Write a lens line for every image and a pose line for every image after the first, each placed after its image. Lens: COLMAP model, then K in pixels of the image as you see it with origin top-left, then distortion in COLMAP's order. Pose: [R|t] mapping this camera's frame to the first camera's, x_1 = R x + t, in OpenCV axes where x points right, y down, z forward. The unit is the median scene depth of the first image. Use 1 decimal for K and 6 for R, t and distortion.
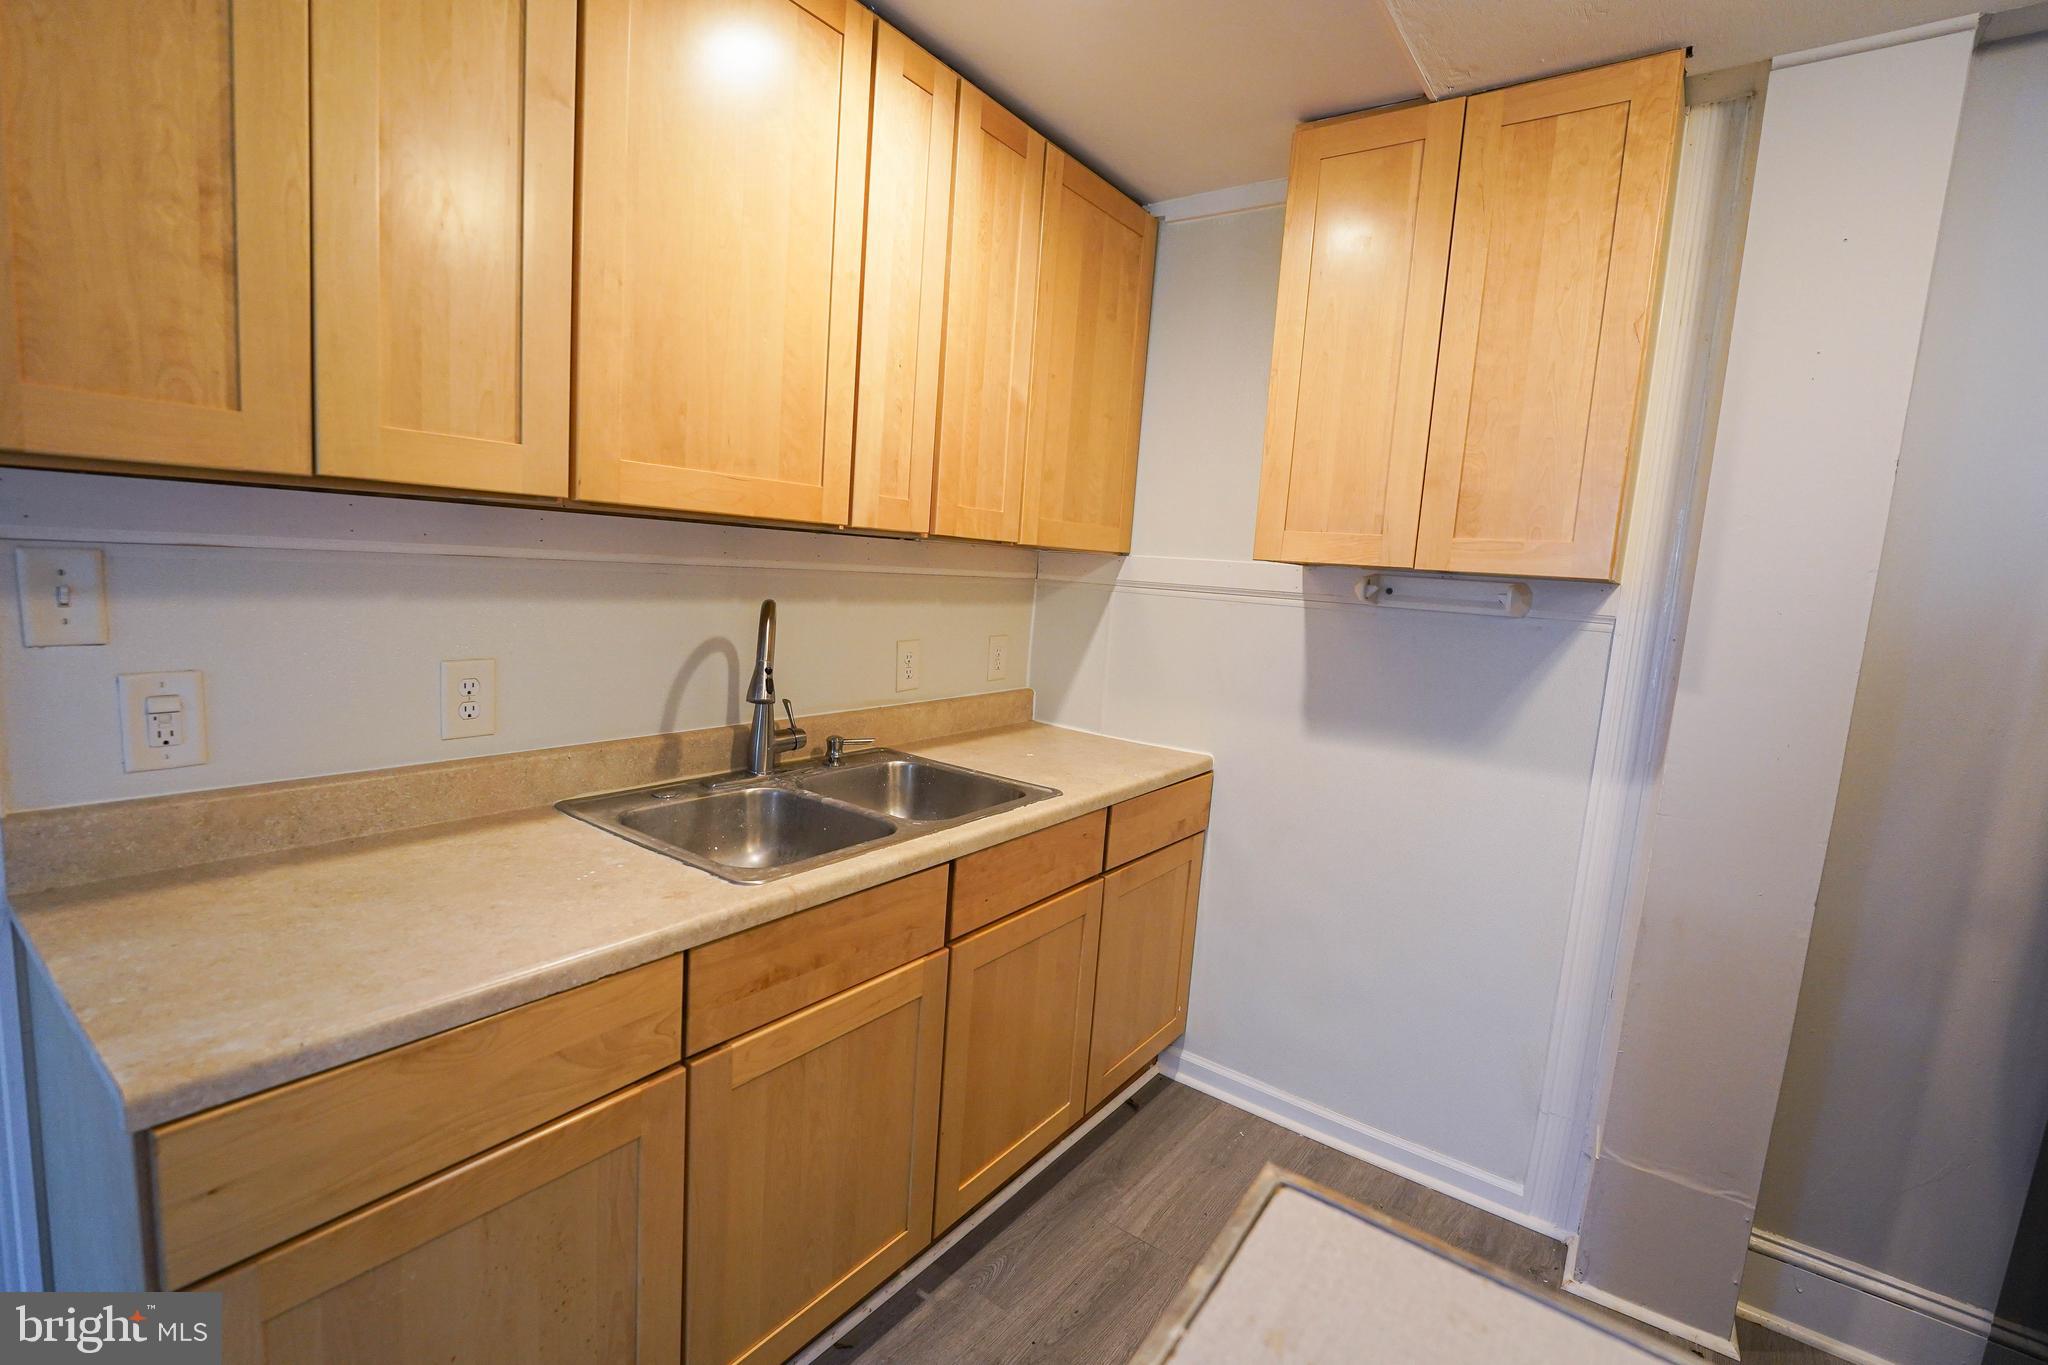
lens RADIAL K [[929.3, 0, 1022.6], [0, 929.3, 684.8], [0, 0, 1]] dist [-0.018457, -0.000409]
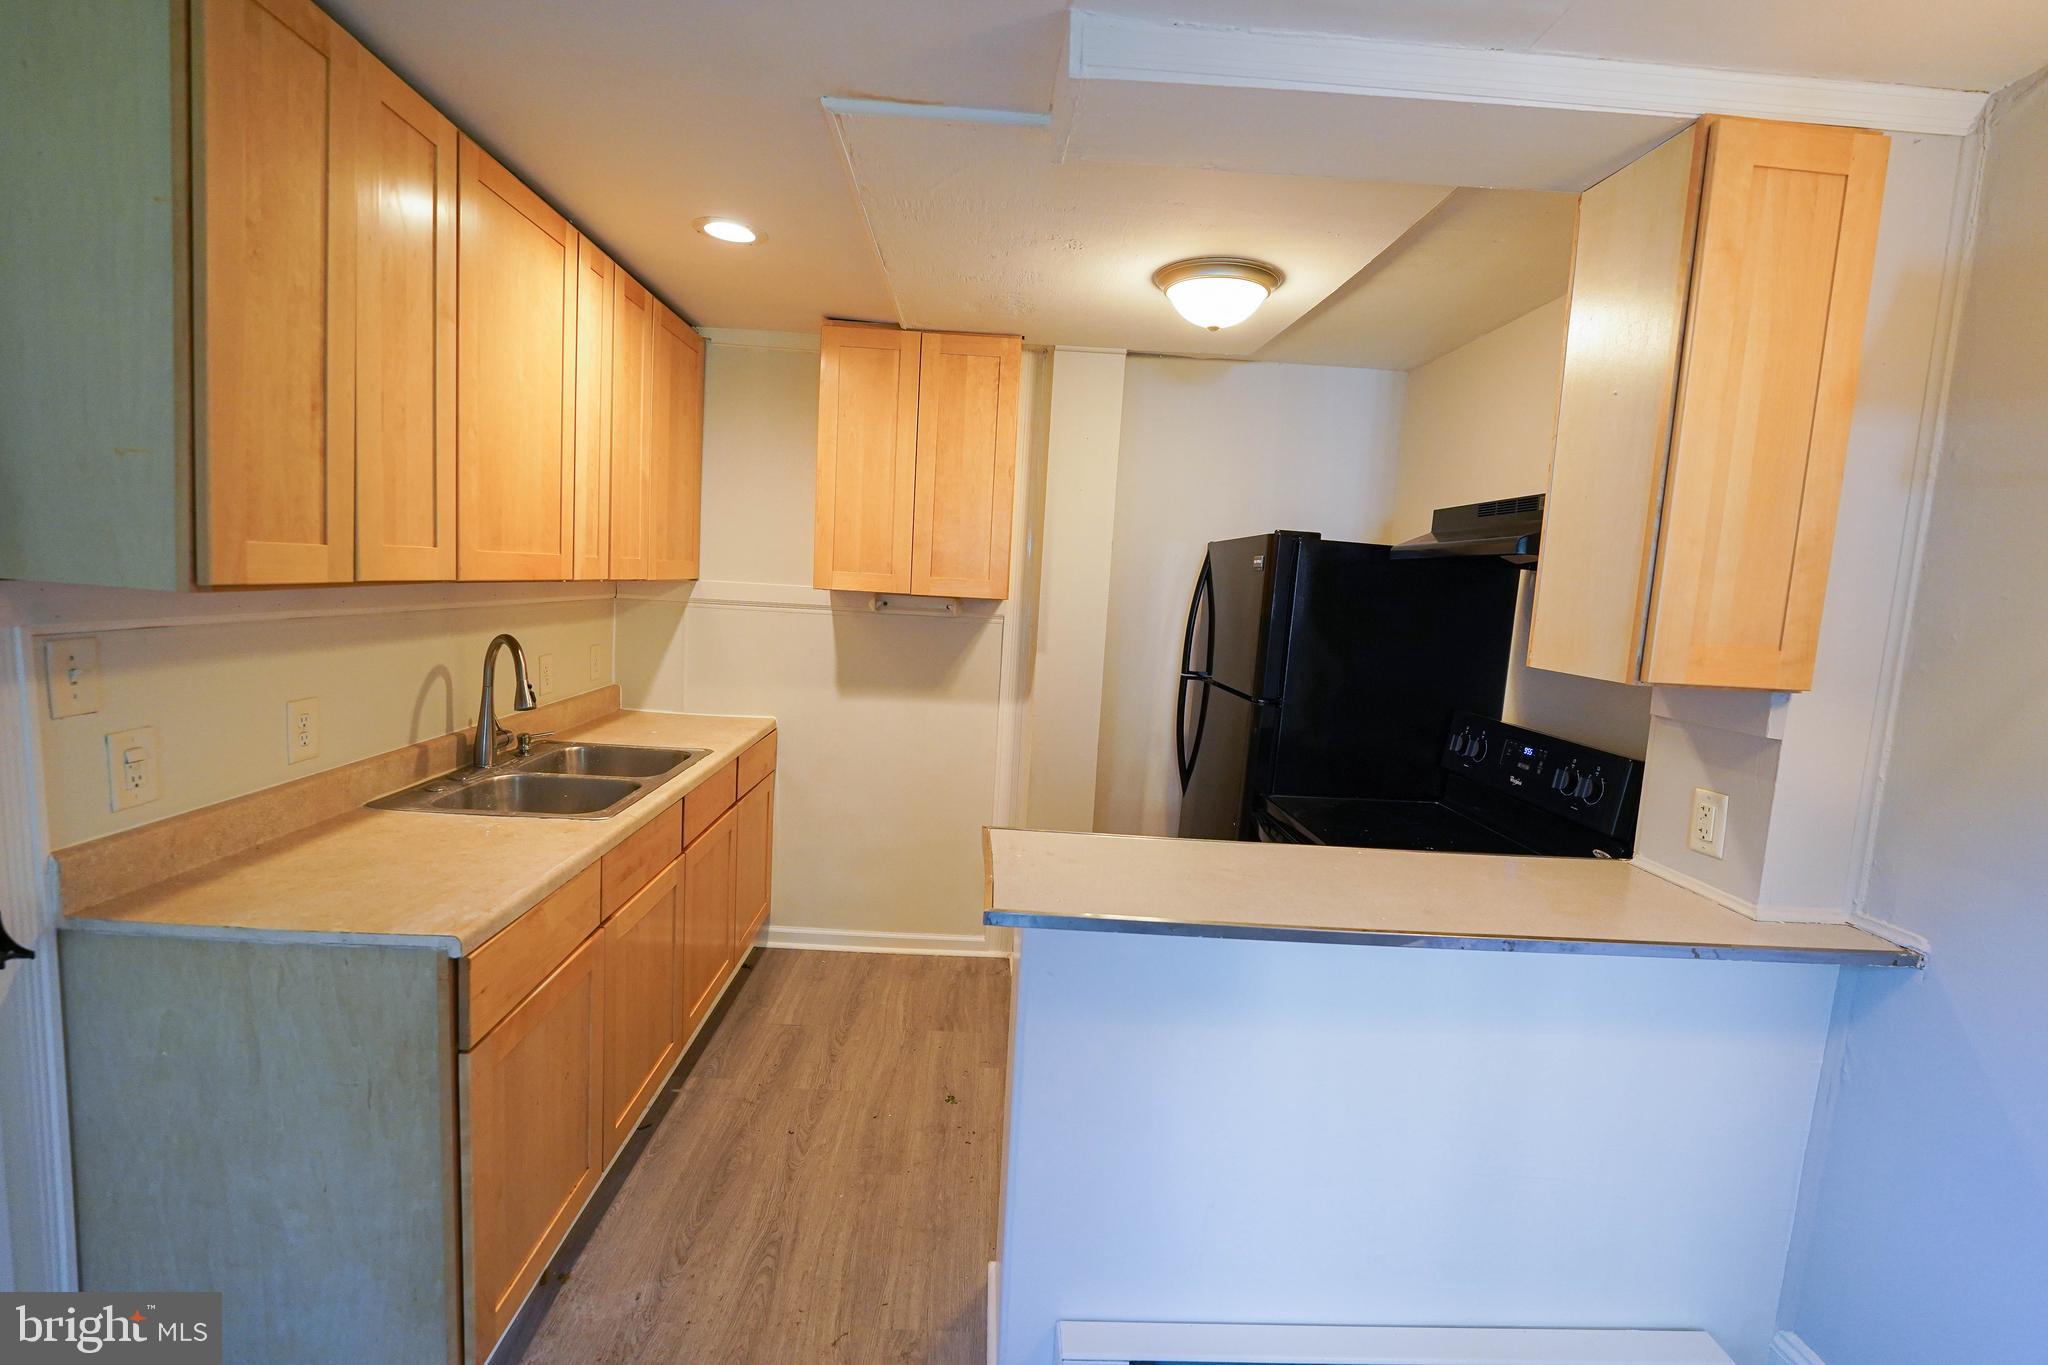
lens RADIAL K [[897.8, 0, 1028.0], [0, 897.8, 680.7], [0, 0, 1]] dist [-0.019282, -0.000339]
pose [[0.782250, -0.091078, 0.616271, -0.490762], [0.075443, 0.995824, 0.051410, -0.034555], [-0.618380, 0.006278, 0.785854, -0.496918]]
